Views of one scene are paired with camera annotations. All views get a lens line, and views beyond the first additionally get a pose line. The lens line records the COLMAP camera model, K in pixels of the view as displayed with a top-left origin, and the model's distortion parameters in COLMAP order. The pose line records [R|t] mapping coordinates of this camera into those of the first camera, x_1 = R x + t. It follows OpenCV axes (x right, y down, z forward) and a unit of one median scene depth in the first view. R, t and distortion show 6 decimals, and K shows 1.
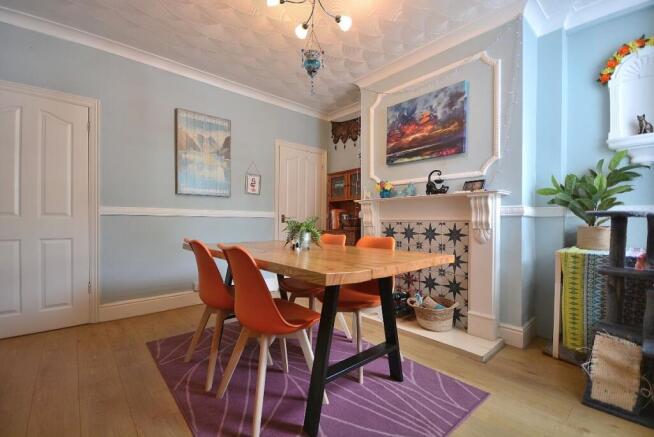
lens RADIAL K [[286.4, 0, 323.2], [0, 286.4, 222.3], [0, 0, 1]] dist [0.020200, -0.019043]
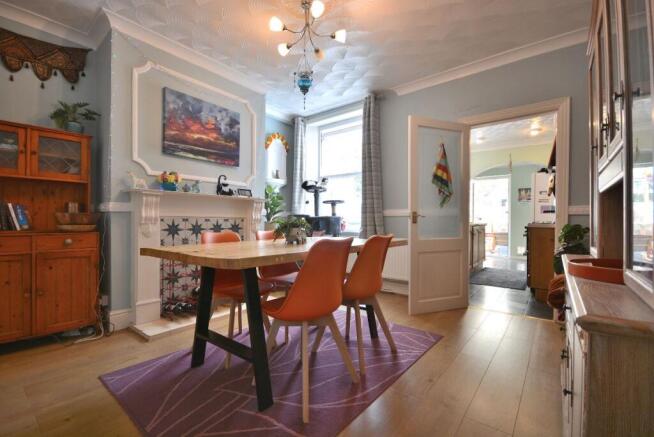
lens RADIAL K [[286.4, 0, 323.2], [0, 286.4, 222.3], [0, 0, 1]] dist [0.020200, -0.019043]
pose [[-0.172611, -0.015706, 0.984865, -0.822802], [-0.007785, 0.999863, 0.014581, -0.005698], [-0.984959, -0.005151, -0.172710, 0.766772]]
